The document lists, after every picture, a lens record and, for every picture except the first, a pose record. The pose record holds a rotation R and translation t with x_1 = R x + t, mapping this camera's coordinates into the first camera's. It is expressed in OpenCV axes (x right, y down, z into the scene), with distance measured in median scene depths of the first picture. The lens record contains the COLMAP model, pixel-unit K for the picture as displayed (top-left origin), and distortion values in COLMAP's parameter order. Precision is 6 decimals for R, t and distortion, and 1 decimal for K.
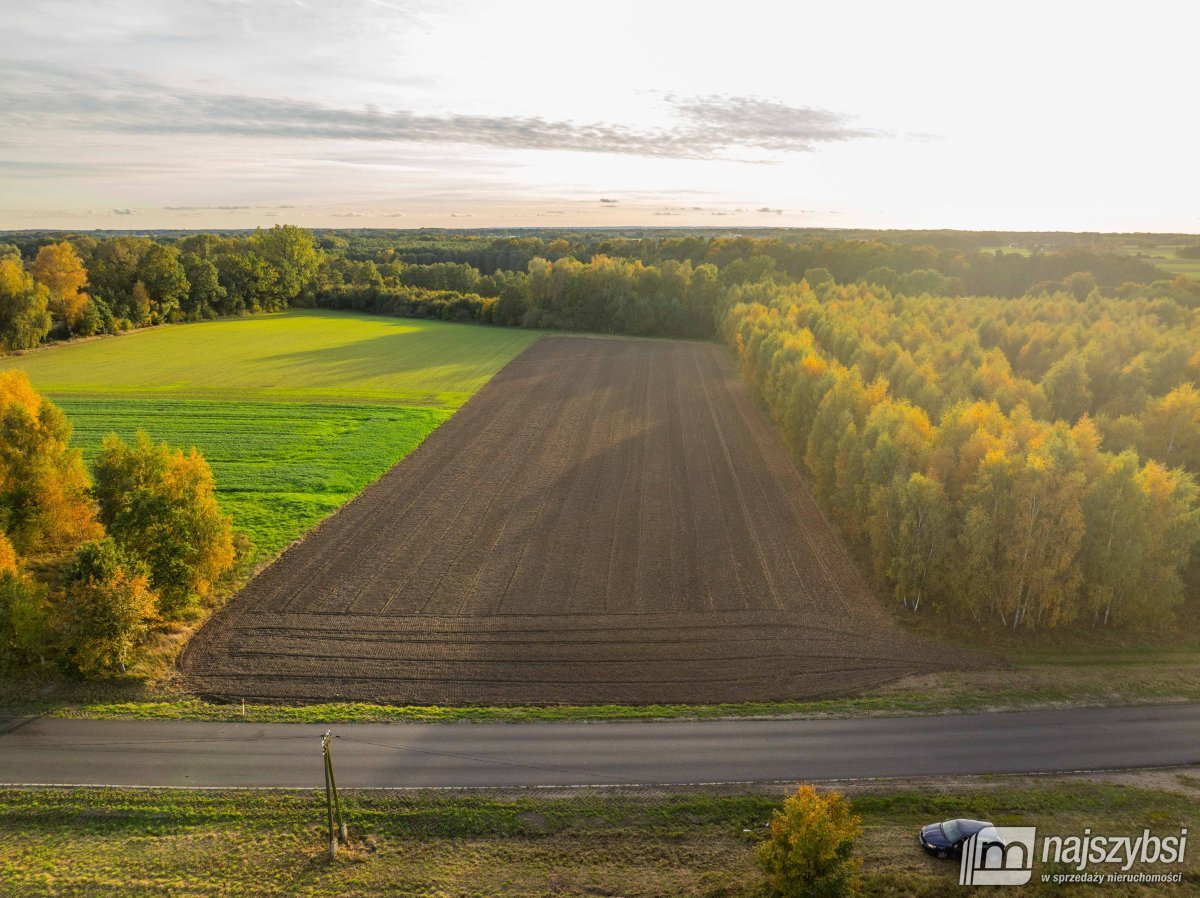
lens RADIAL K [[852.6, 0, 588.9], [0, 852.6, 470.4], [0, 0, 1]] dist [-0.041153, 0.009771]
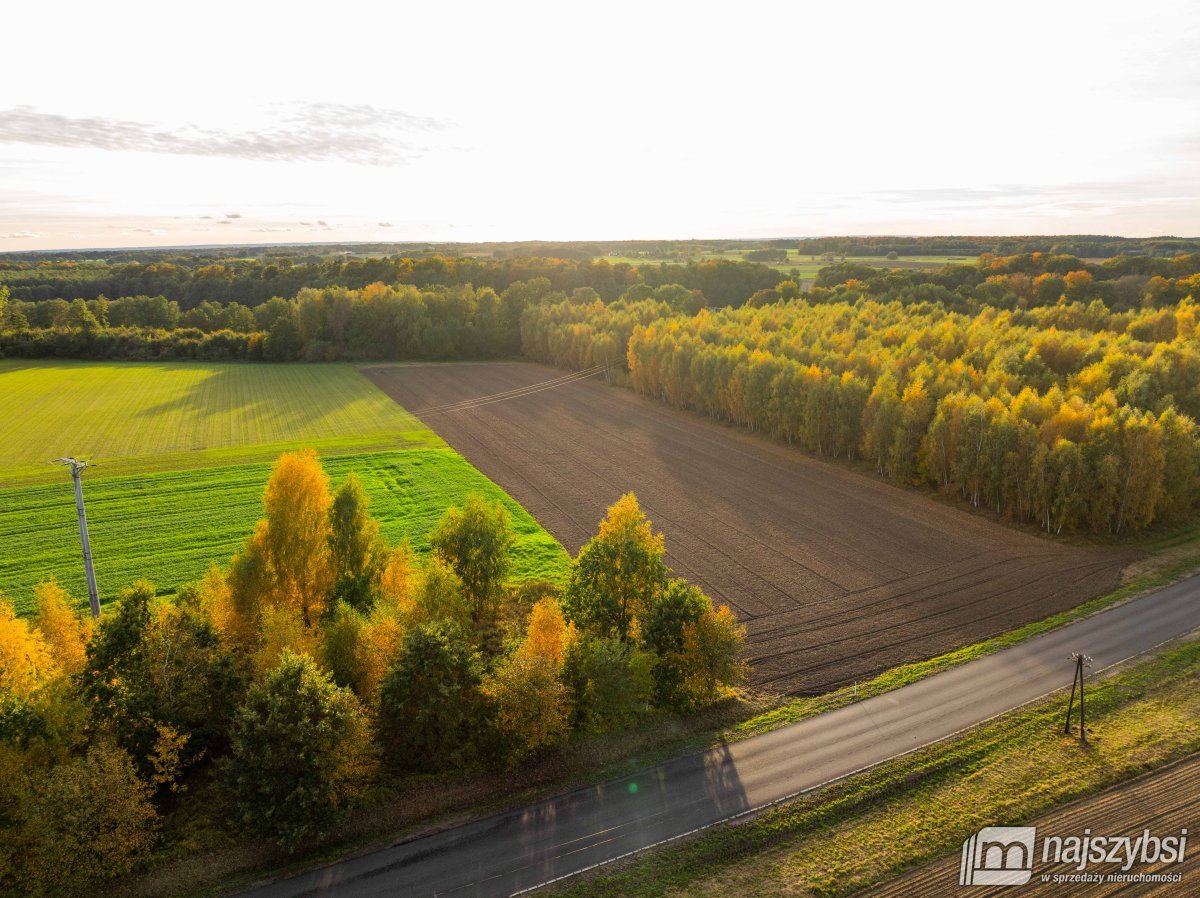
lens RADIAL K [[852.6, 0, 598.1], [0, 852.6, 458.6], [0, 0, 1]] dist [-0.041153, 0.009771]
pose [[0.888295, -0.127686, 0.441167, -0.235123], [0.139777, 0.990170, 0.005139, -0.020260], [-0.437486, 0.057100, 0.897410, 0.008727]]
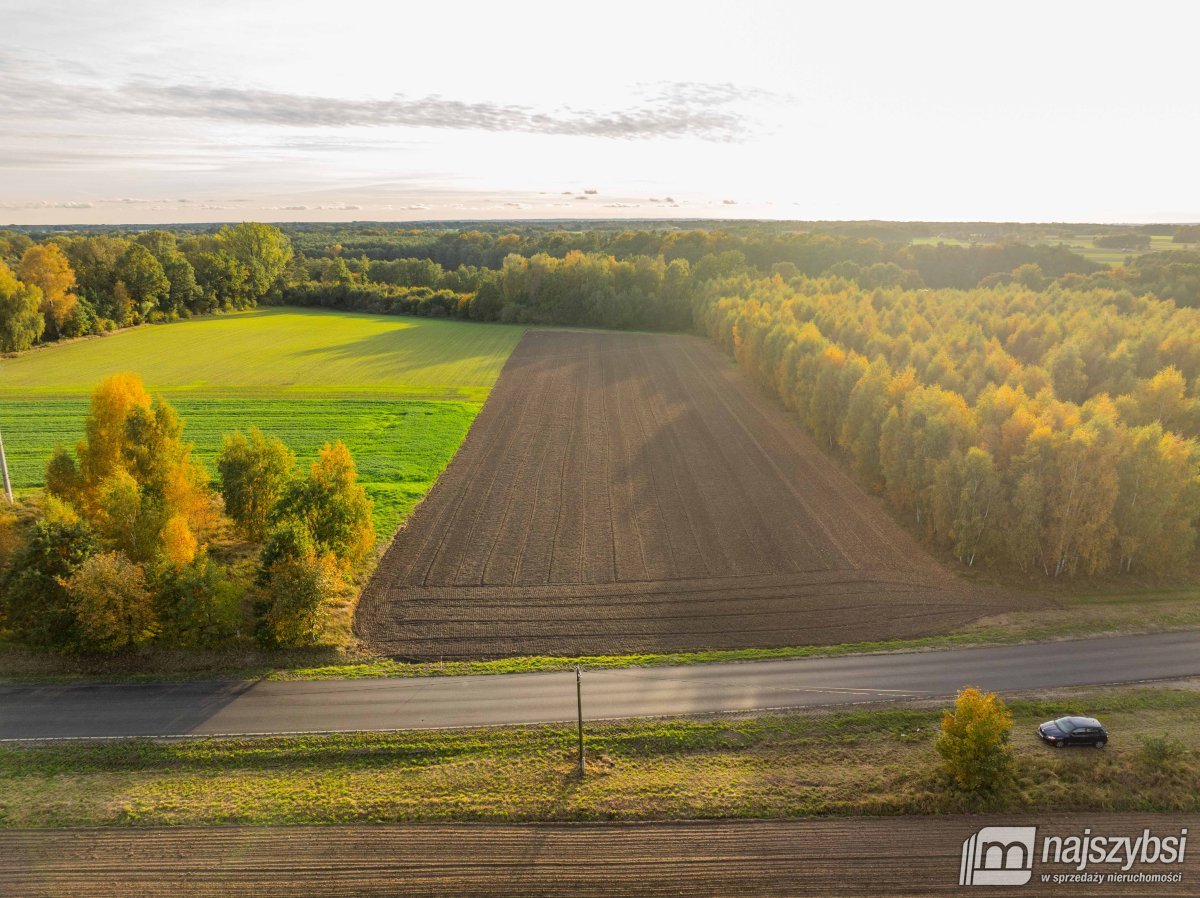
lens RADIAL K [[852.6, 0, 590.4], [0, 852.6, 469.9], [0, 0, 1]] dist [-0.041153, 0.009771]
pose [[0.996885, -0.025389, 0.074669, -0.054762], [0.024765, 0.999650, 0.009277, 0.002487], [-0.074878, -0.007399, 0.997165, -0.030104]]
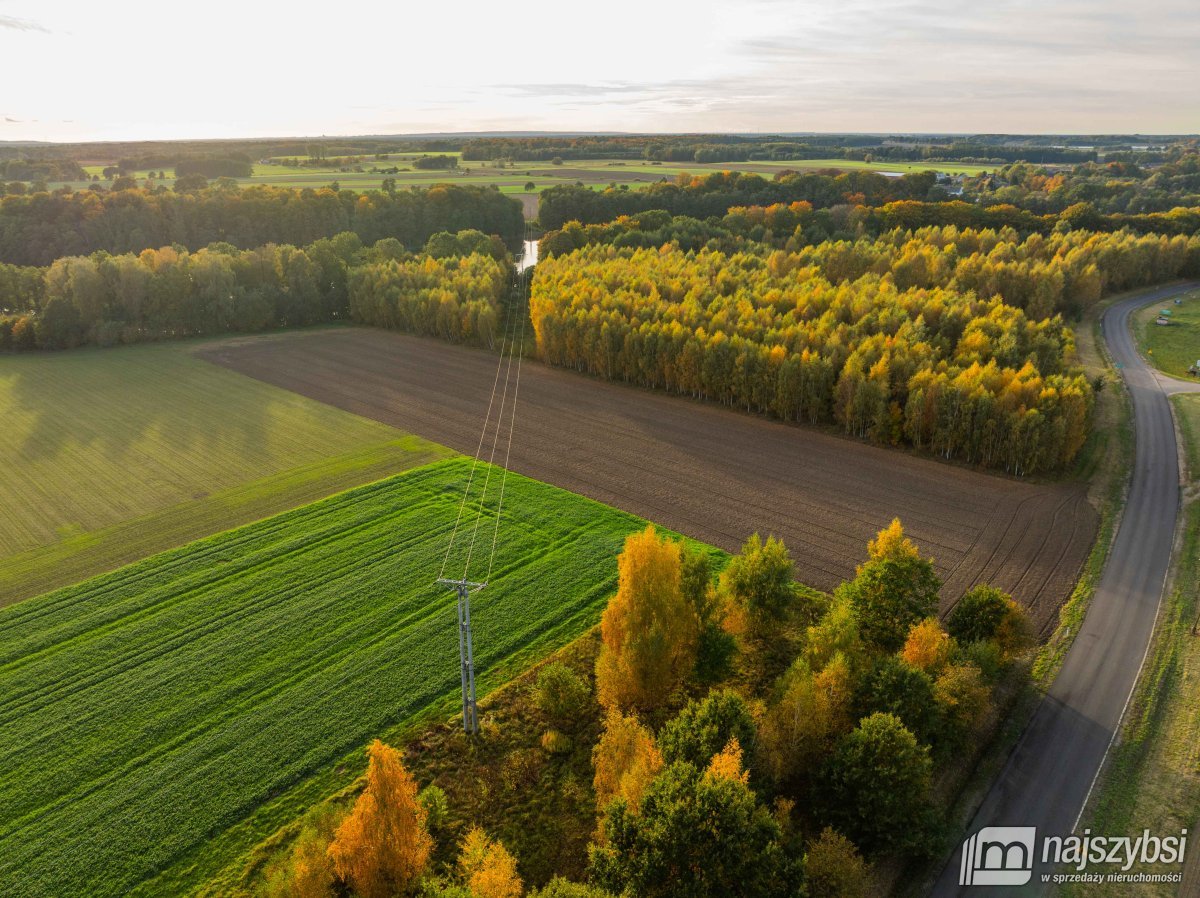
lens RADIAL K [[852.6, 0, 604.3], [0, 852.6, 451.6], [0, 0, 1]] dist [-0.041153, 0.009771]
pose [[0.626222, -0.282889, 0.726512, -0.418848], [0.221088, 0.958032, 0.182470, -0.118583], [-0.747641, 0.046356, 0.662484, 0.102387]]
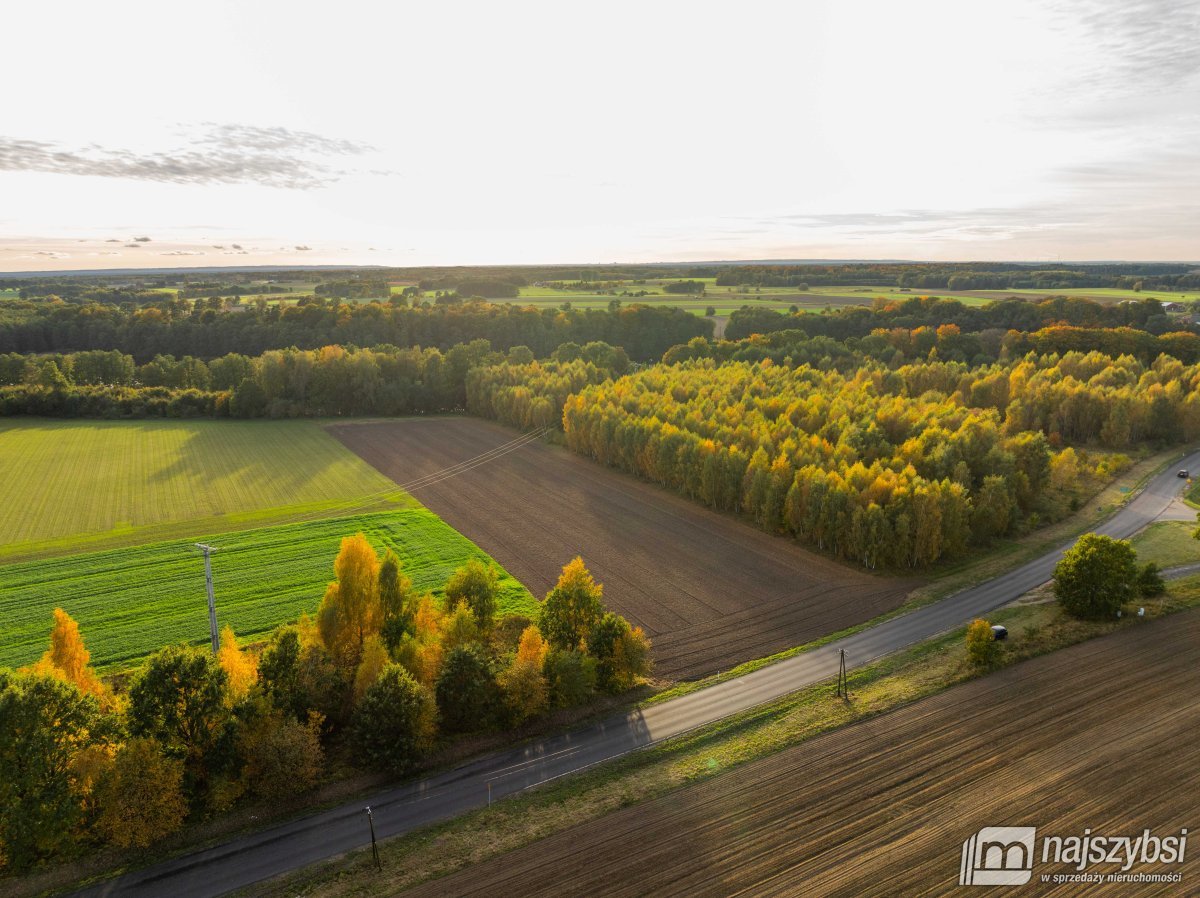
lens RADIAL K [[852.6, 0, 597.2], [0, 852.6, 474.3], [0, 0, 1]] dist [-0.041153, 0.009771]
pose [[0.844702, -0.142425, 0.515940, -0.308226], [0.159861, 0.987081, 0.010757, -0.048860], [-0.510806, 0.073392, 0.856557, -0.115670]]
